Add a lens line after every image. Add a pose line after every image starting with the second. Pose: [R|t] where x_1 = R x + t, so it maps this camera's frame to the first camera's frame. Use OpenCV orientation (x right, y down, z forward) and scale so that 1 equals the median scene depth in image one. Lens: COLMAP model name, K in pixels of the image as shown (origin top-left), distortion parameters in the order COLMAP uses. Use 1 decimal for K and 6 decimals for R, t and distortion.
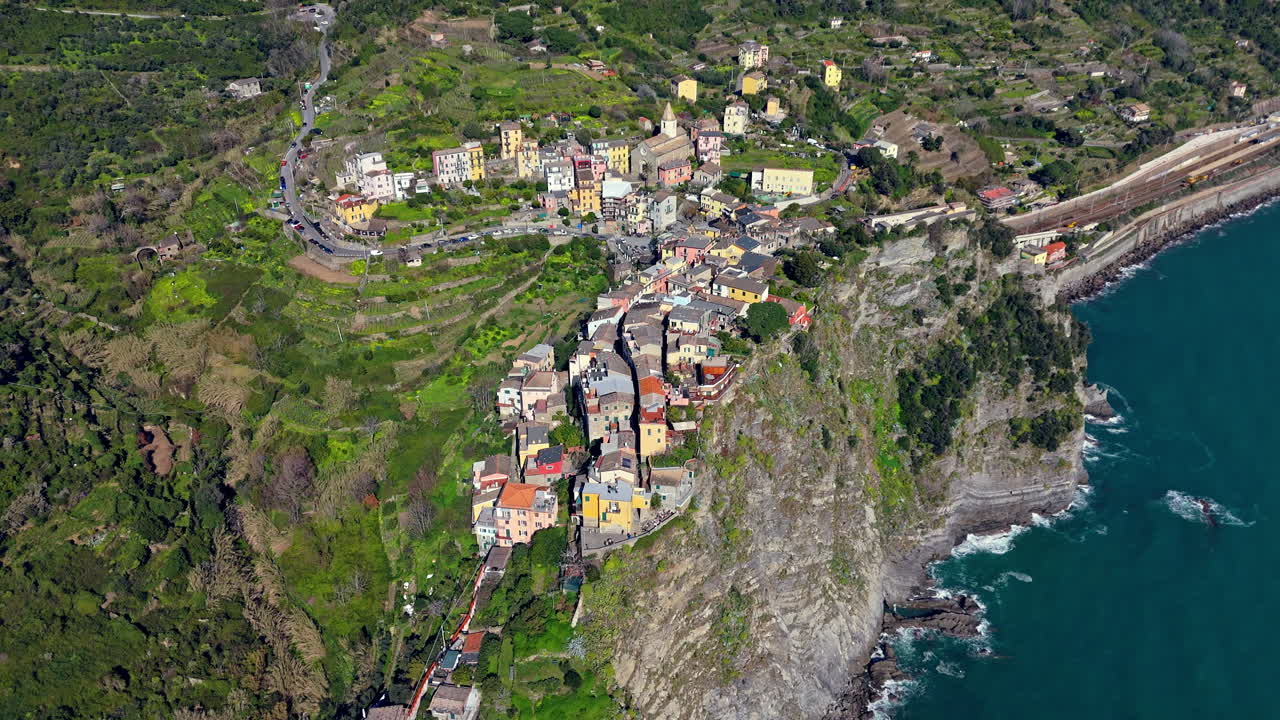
lens RADIAL K [[921.7, 0, 640.0], [0, 921.7, 360.0], [0, 0, 1]] dist [0.106329, -0.154391]
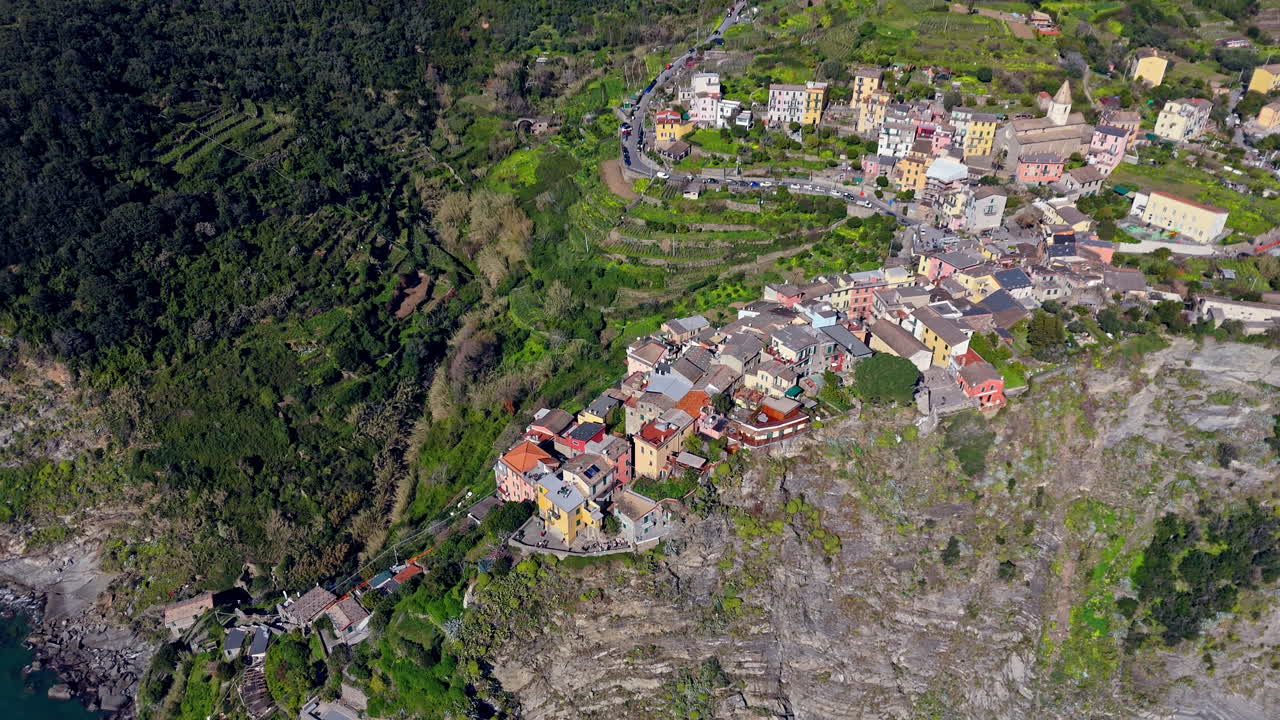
lens RADIAL K [[921.7, 0, 640.0], [0, 921.7, 360.0], [0, 0, 1]] dist [0.106329, -0.154391]
pose [[0.799360, 0.347131, -0.490433, 0.238298], [-0.304973, 0.937673, 0.166613, -0.085527], [0.517702, 0.016386, 0.855404, 0.149944]]
